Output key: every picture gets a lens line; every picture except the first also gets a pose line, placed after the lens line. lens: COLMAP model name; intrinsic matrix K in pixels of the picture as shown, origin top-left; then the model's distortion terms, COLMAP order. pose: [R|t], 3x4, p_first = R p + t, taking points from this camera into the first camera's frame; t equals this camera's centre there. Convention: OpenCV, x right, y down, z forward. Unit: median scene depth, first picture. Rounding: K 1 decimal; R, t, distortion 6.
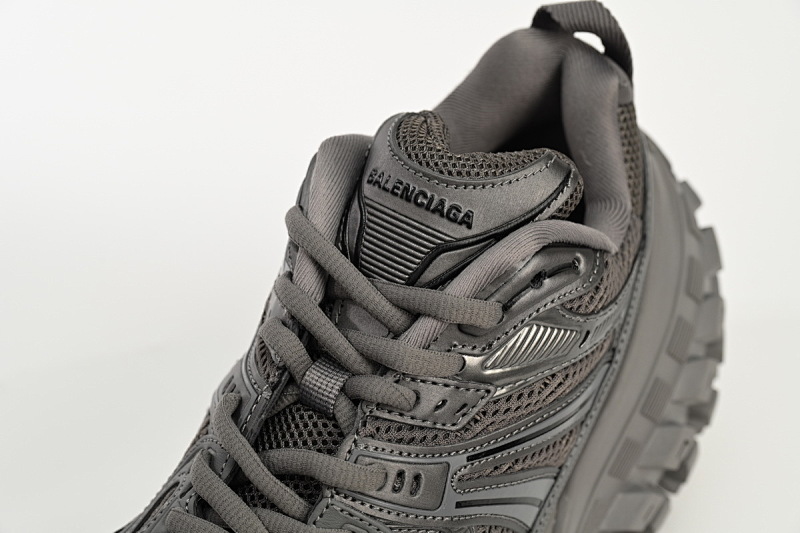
lens RADIAL K [[1551.9, 0, 403.6], [0, 1551.9, 265.3], [0, 0, 1]] dist [-0.012342, 0.000000]
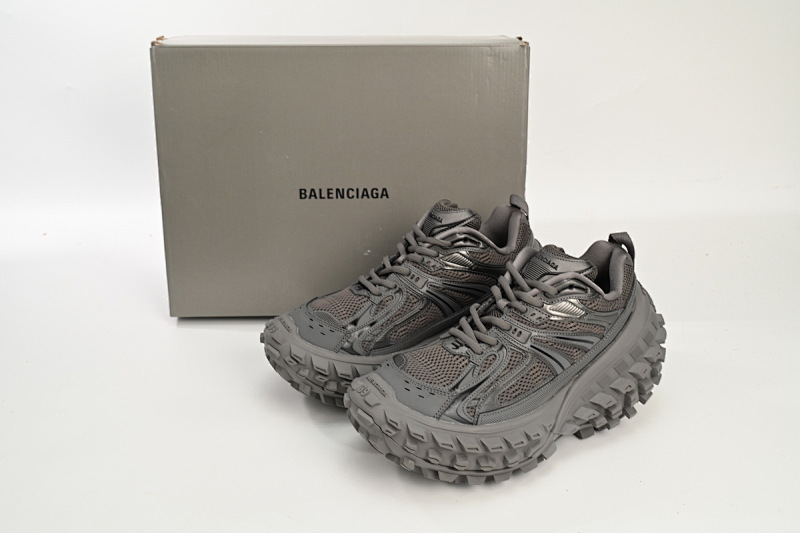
lens RADIAL K [[887.2, 0, 393.4], [0, 887.2, 267.0], [0, 0, 1]] dist [0.024997, 0.000000]
pose [[0.894021, 0.189592, -0.405933, 0.521384], [-0.314453, 0.910921, -0.267099, 0.613708], [0.319133, 0.366438, 0.874001, -0.834414]]
